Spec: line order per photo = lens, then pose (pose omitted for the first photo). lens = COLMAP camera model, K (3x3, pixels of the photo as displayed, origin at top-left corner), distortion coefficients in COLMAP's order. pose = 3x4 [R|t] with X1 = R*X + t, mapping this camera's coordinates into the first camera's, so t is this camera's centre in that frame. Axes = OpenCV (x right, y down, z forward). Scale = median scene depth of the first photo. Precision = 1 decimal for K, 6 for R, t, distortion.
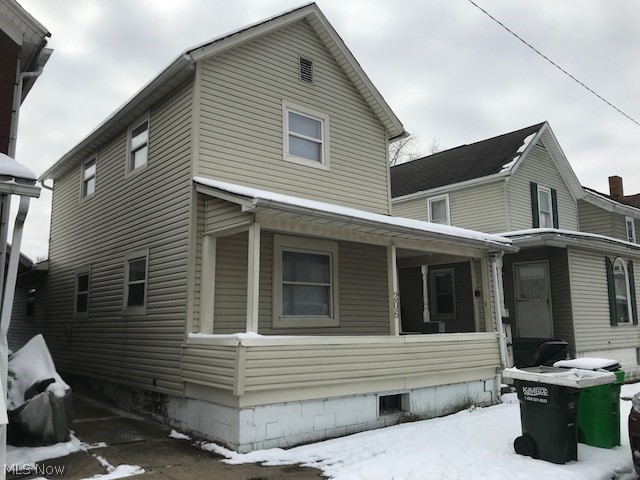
lens RADIAL K [[522.8, 0, 308.8], [0, 522.8, 236.9], [0, 0, 1]] dist [0.057719, -0.111371]
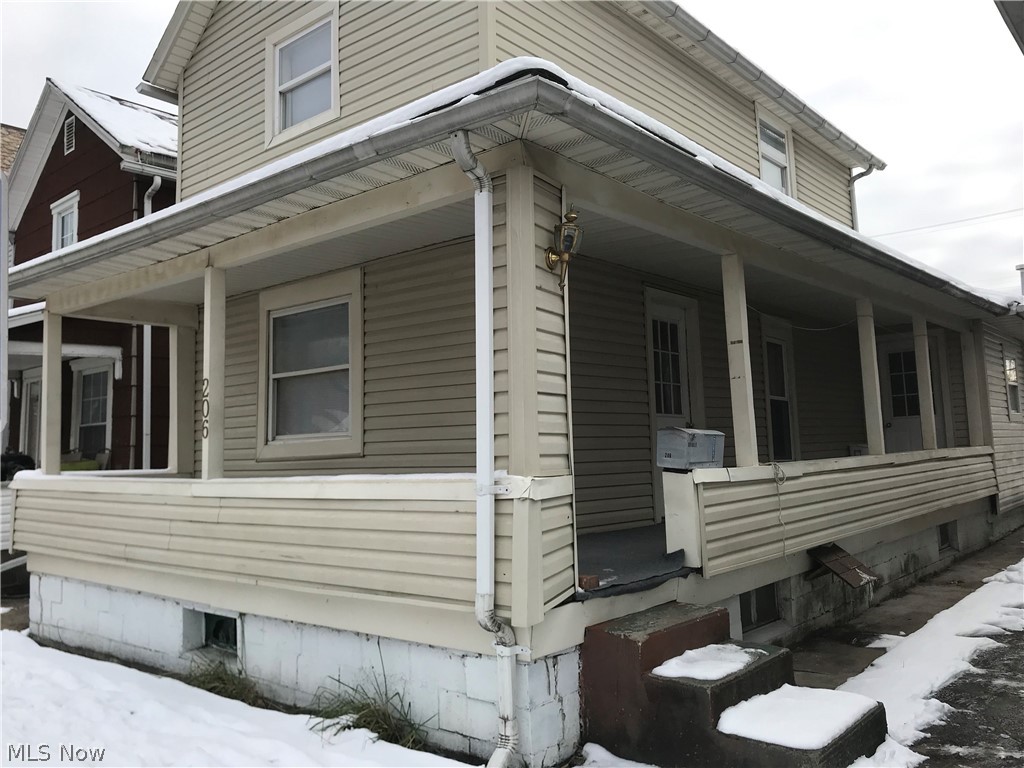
lens RADIAL K [[836.5, 0, 494.0], [0, 836.5, 379.0], [0, 0, 1]] dist [0.057719, -0.111371]
pose [[0.154386, -0.090671, -0.983841, 0.811624], [0.189327, 0.980042, -0.060612, 0.178168], [0.969701, -0.176910, 0.168472, 1.034501]]
